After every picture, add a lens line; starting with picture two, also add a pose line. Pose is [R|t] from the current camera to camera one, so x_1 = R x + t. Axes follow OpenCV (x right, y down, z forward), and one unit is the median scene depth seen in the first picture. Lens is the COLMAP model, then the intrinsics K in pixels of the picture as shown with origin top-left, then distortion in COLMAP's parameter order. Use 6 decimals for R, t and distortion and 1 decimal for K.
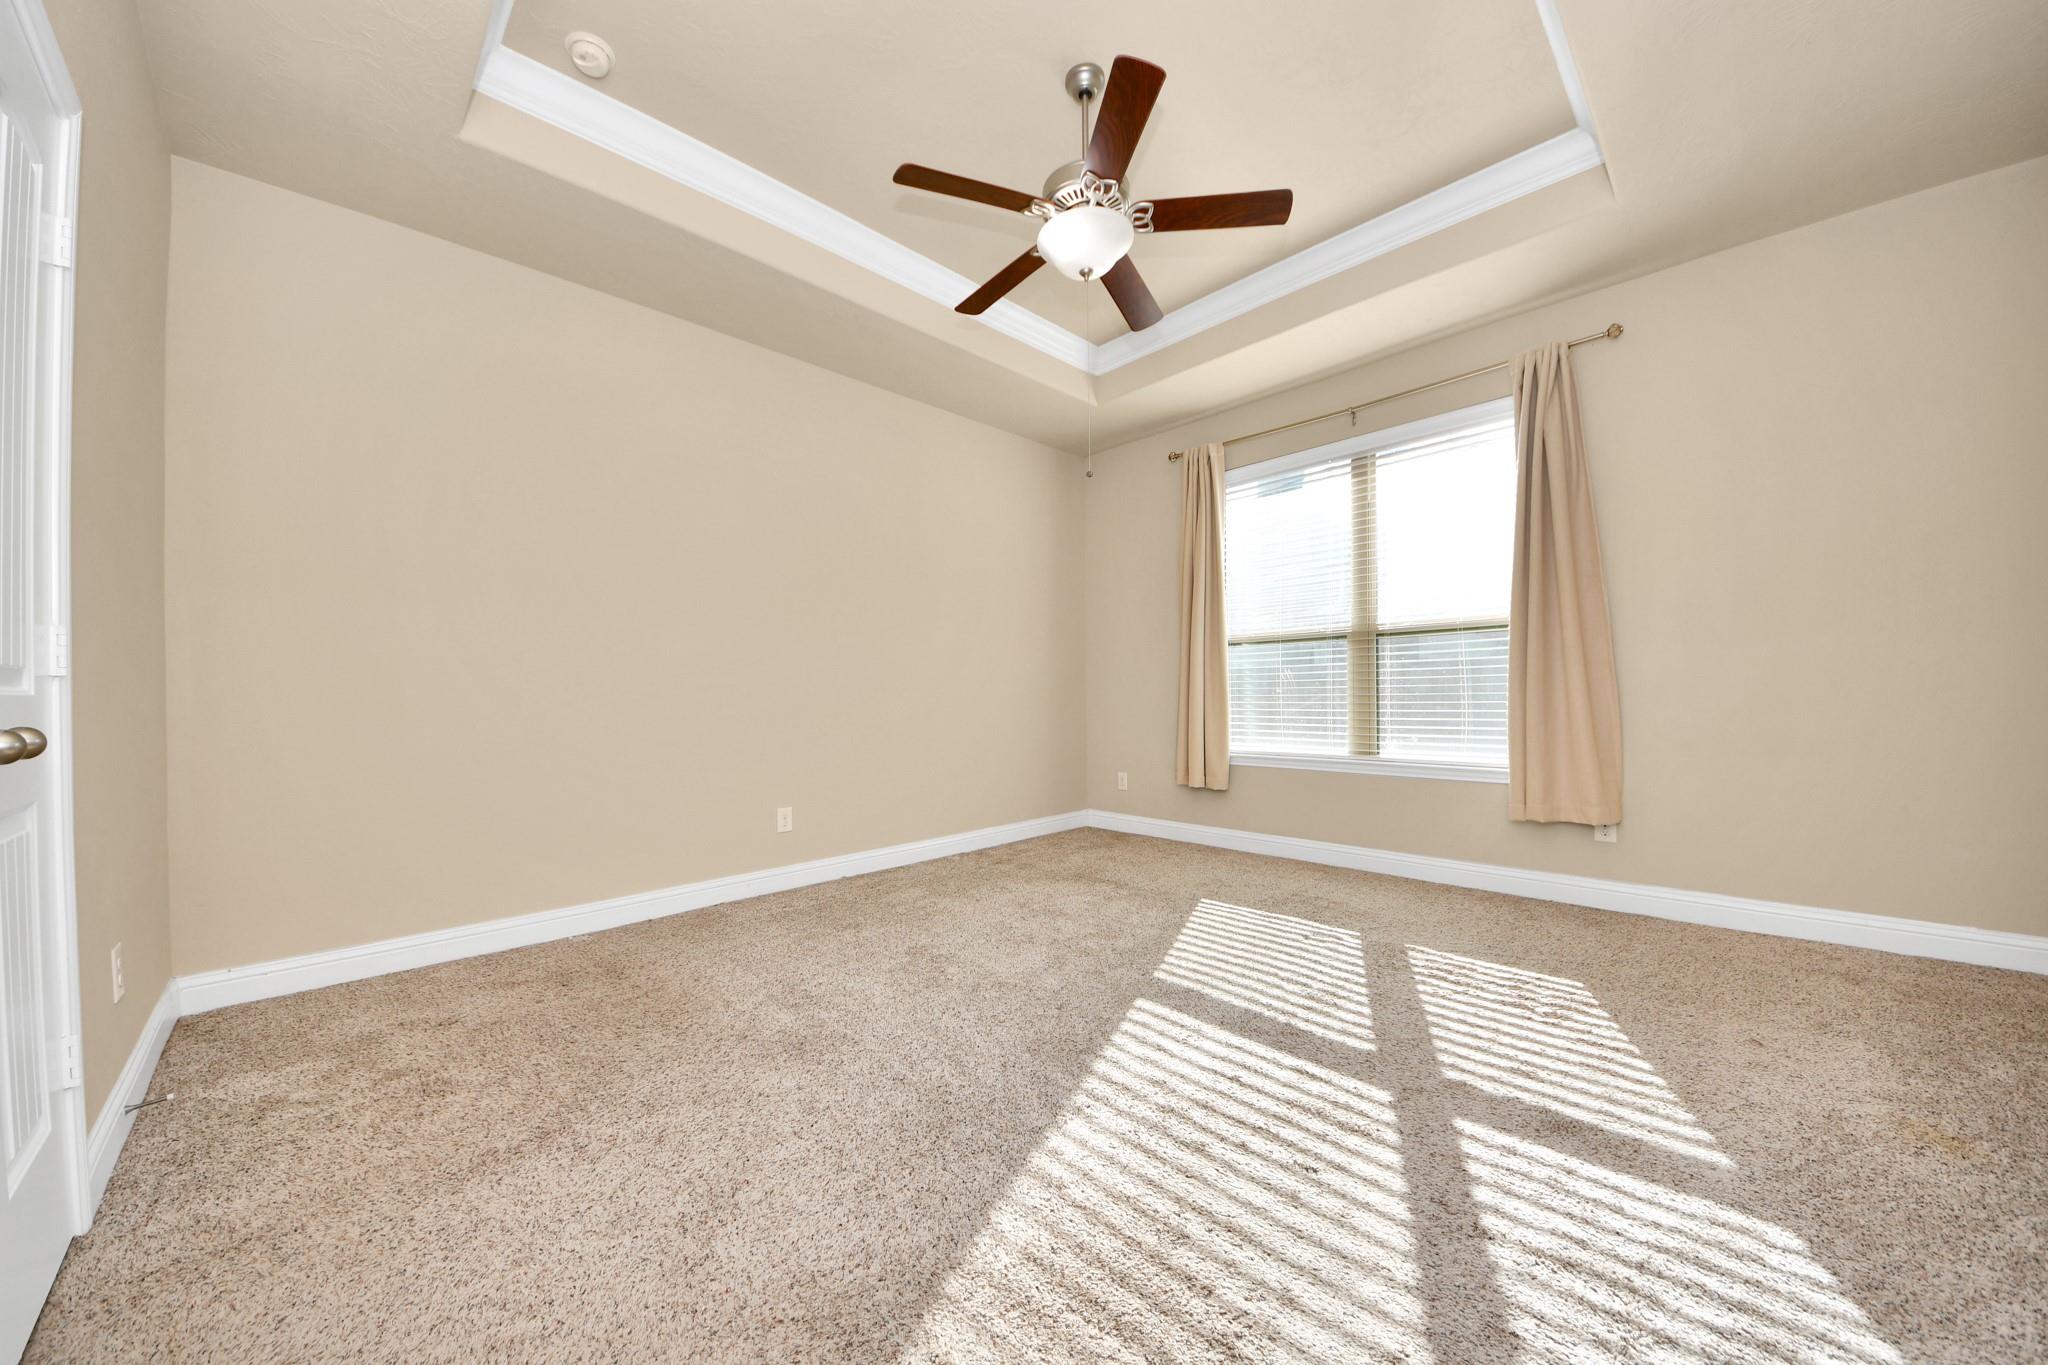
lens RADIAL K [[731.6, 0, 1021.0], [0, 731.6, 692.1], [0, 0, 1]] dist [0.020983, -0.021335]
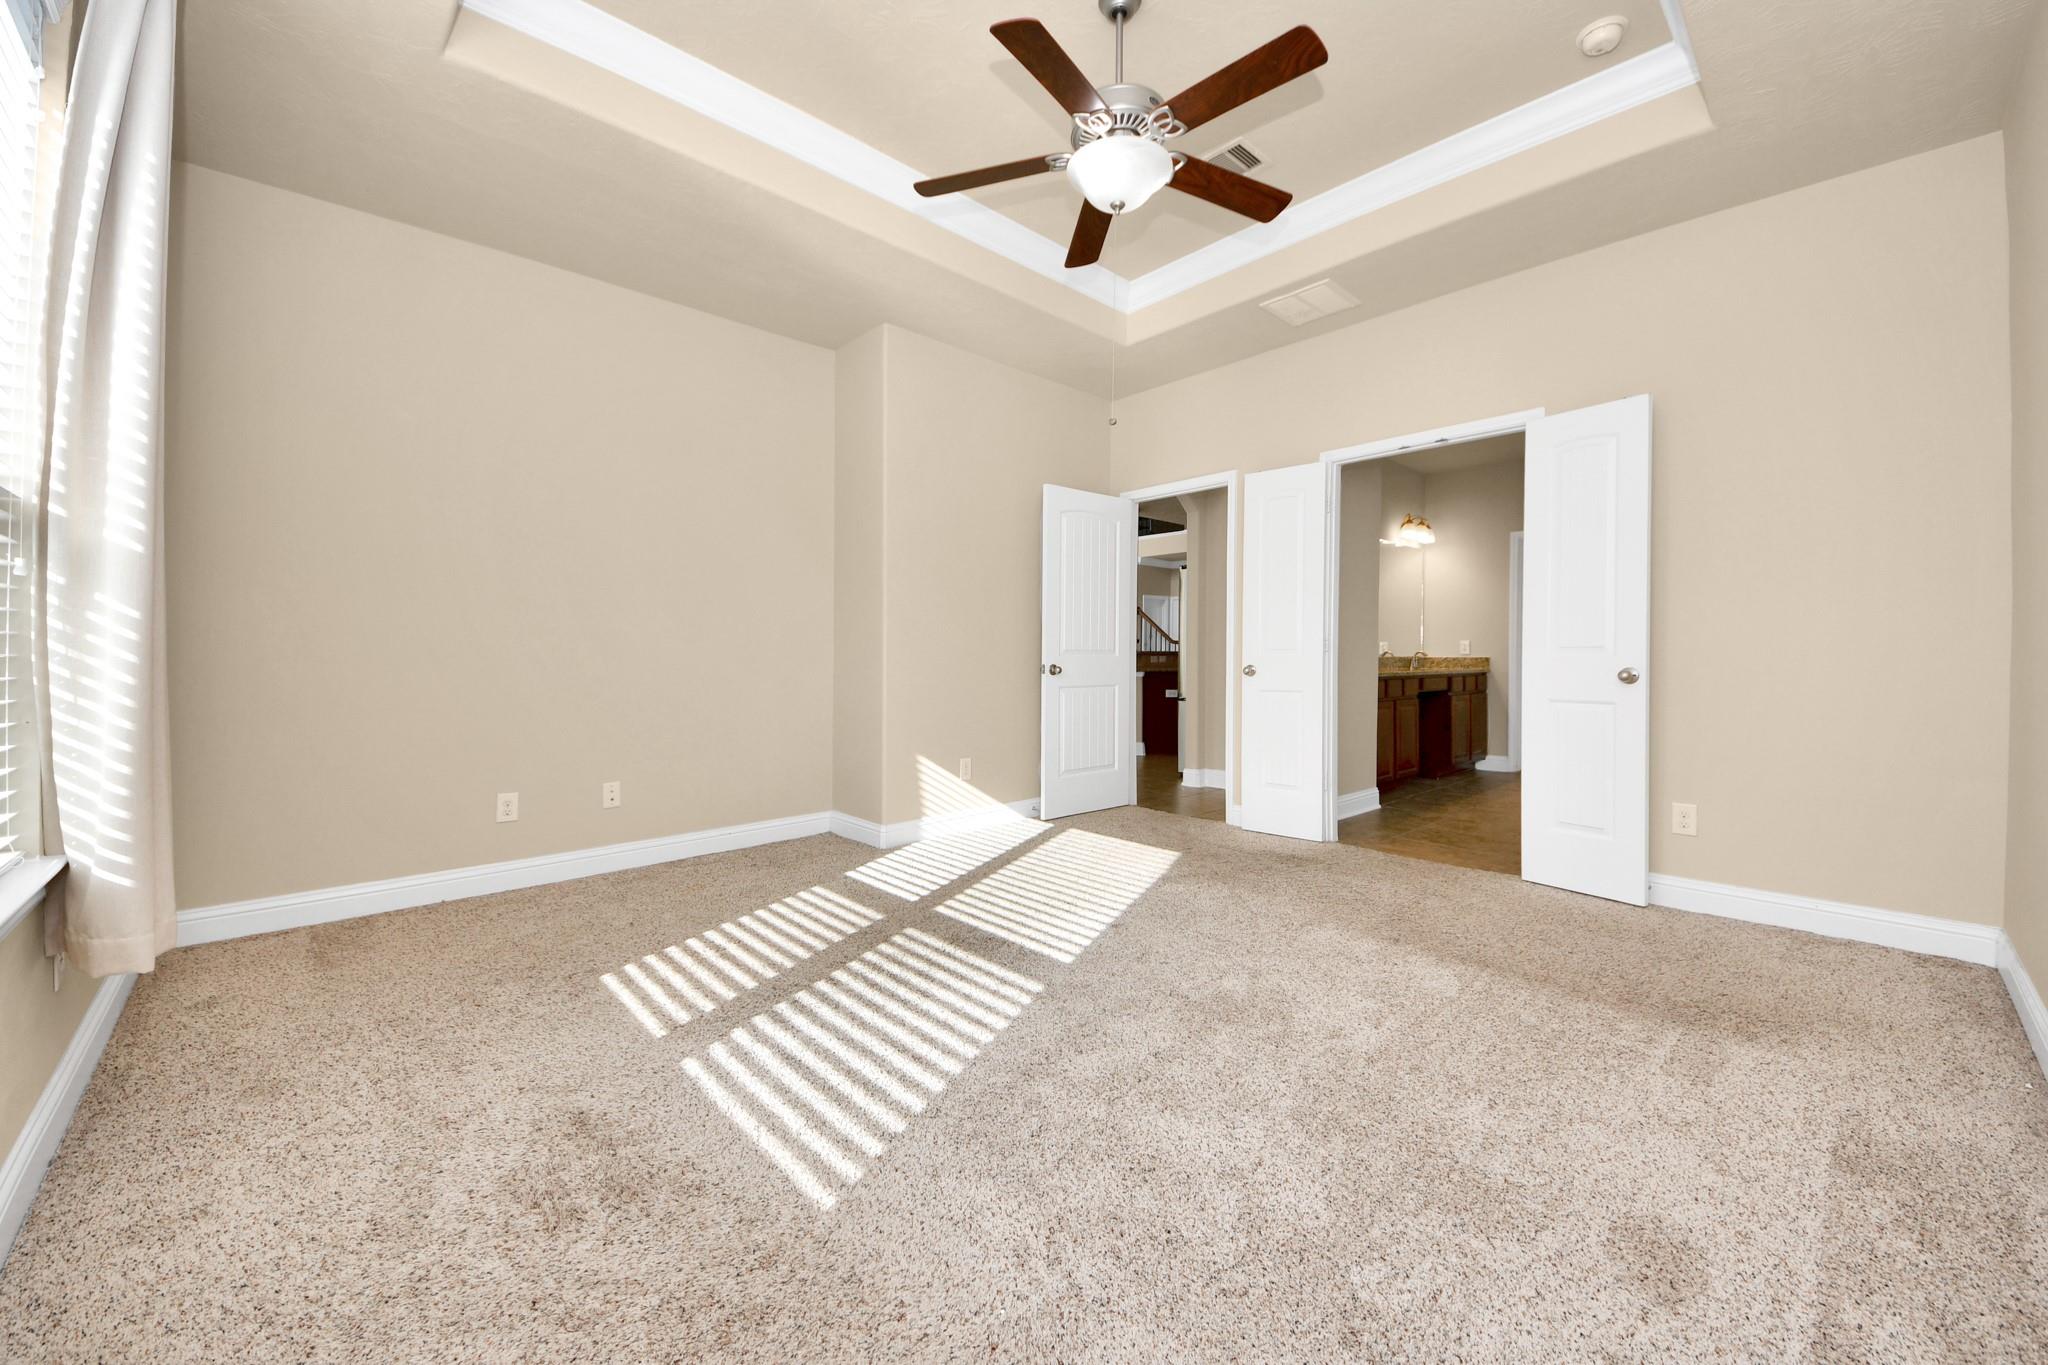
lens RADIAL K [[746.2, 0, 1060.5], [0, 746.2, 660.5], [0, 0, 1]] dist [0.021044, -0.022915]
pose [[-0.999835, 0.008282, -0.016192, 0.180836], [0.008159, 0.999937, 0.007679, -0.018176], [0.016254, 0.007546, -0.999839, 2.019525]]
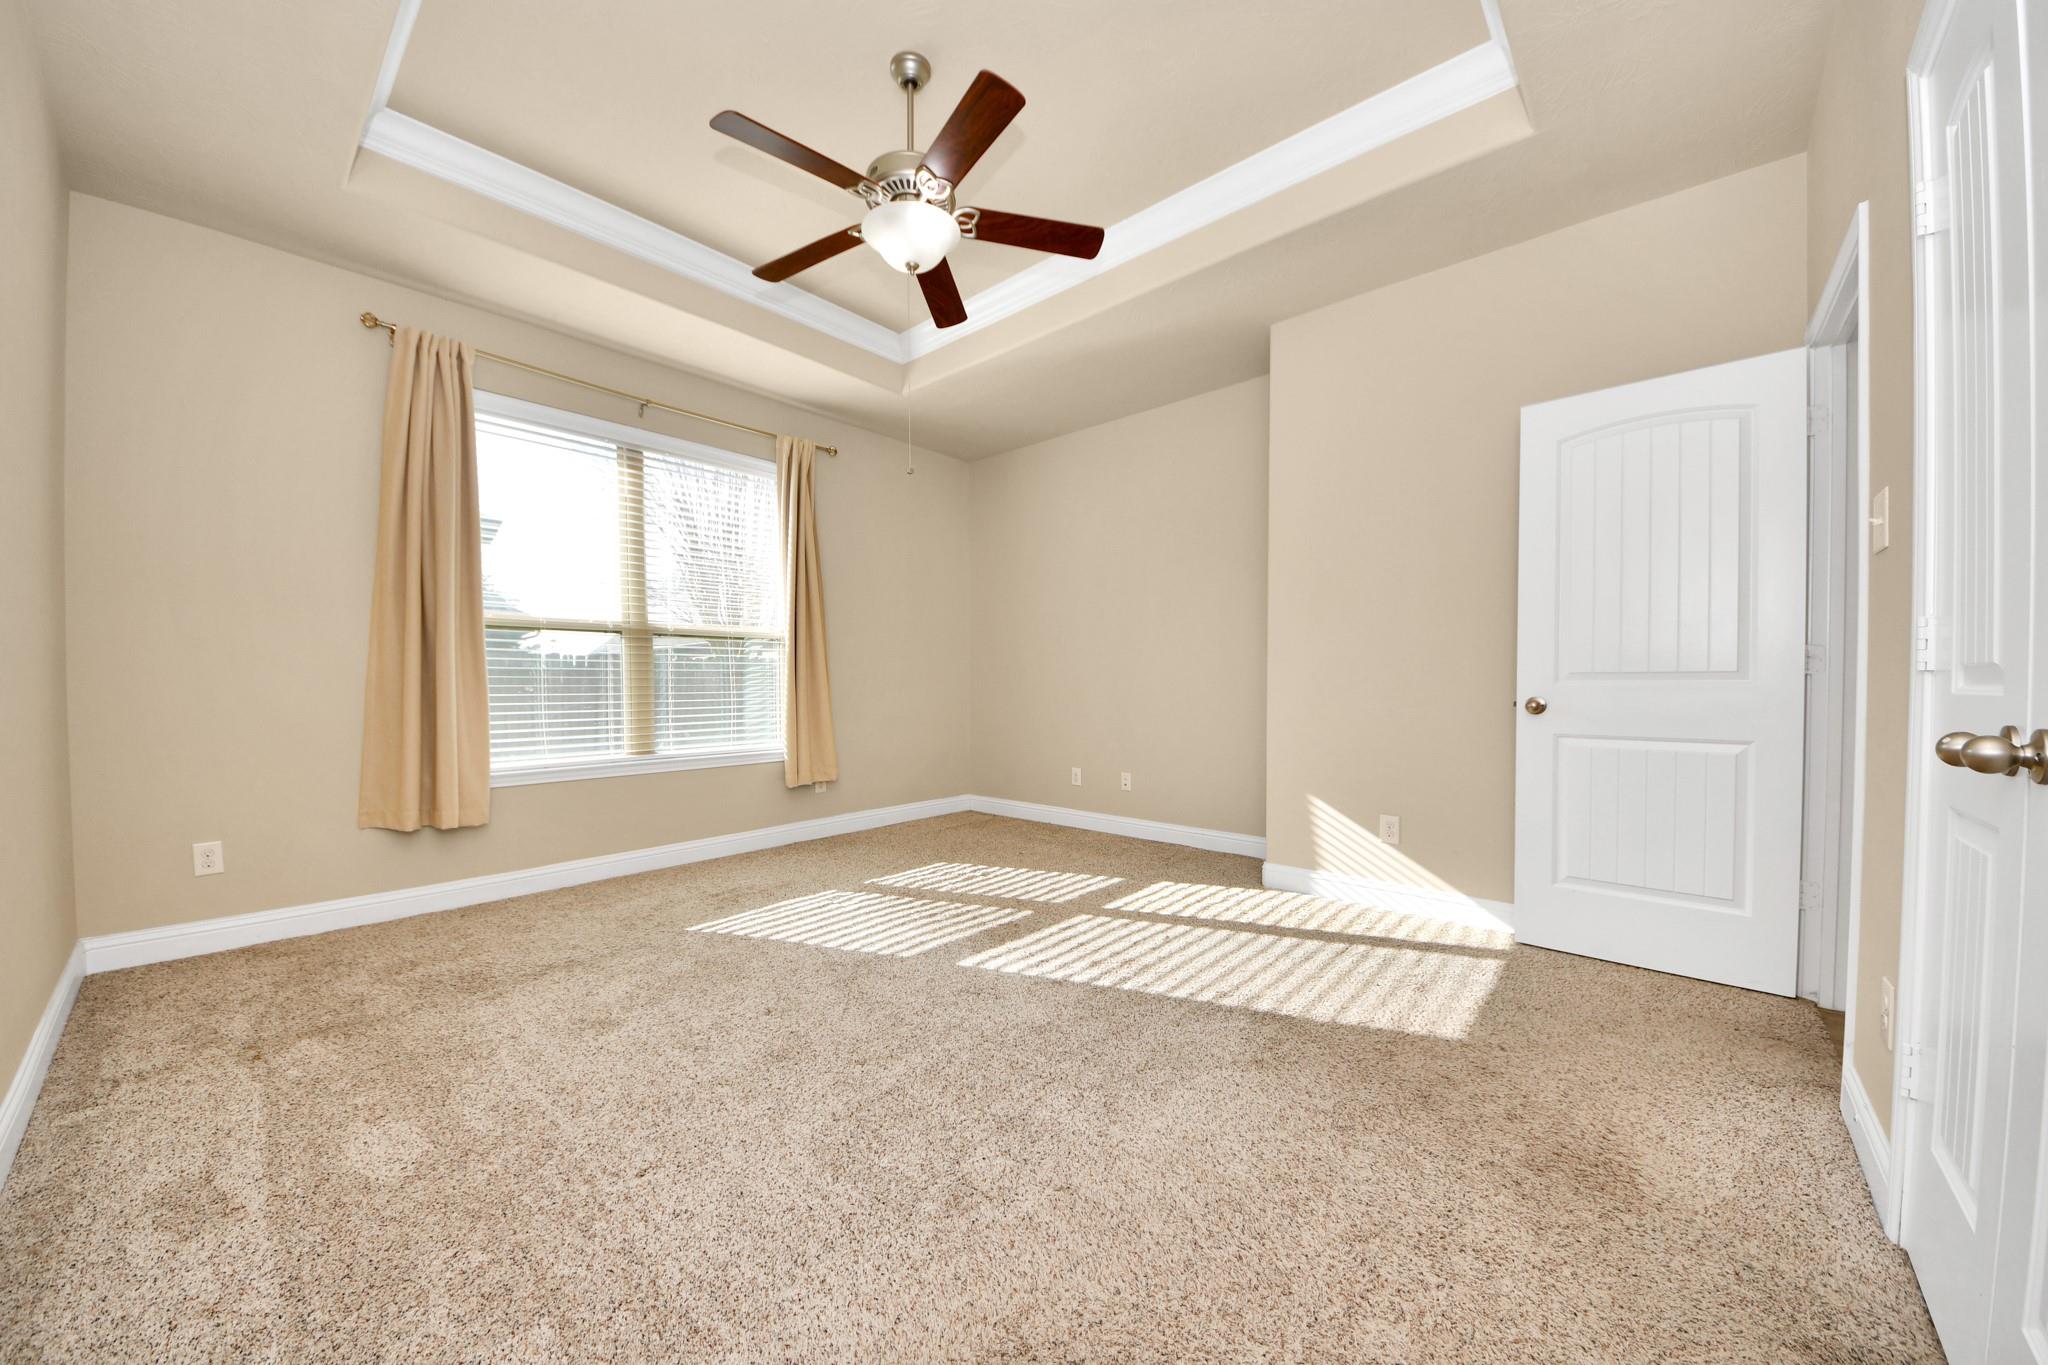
lens RADIAL K [[731.6, 0, 1021.0], [0, 731.6, 692.1], [0, 0, 1]] dist [0.020983, -0.021335]
pose [[-0.088740, -0.004678, 0.996044, -0.950271], [0.000005, 0.999989, 0.004697, -0.004673], [-0.996055, 0.000422, -0.088739, 0.983774]]
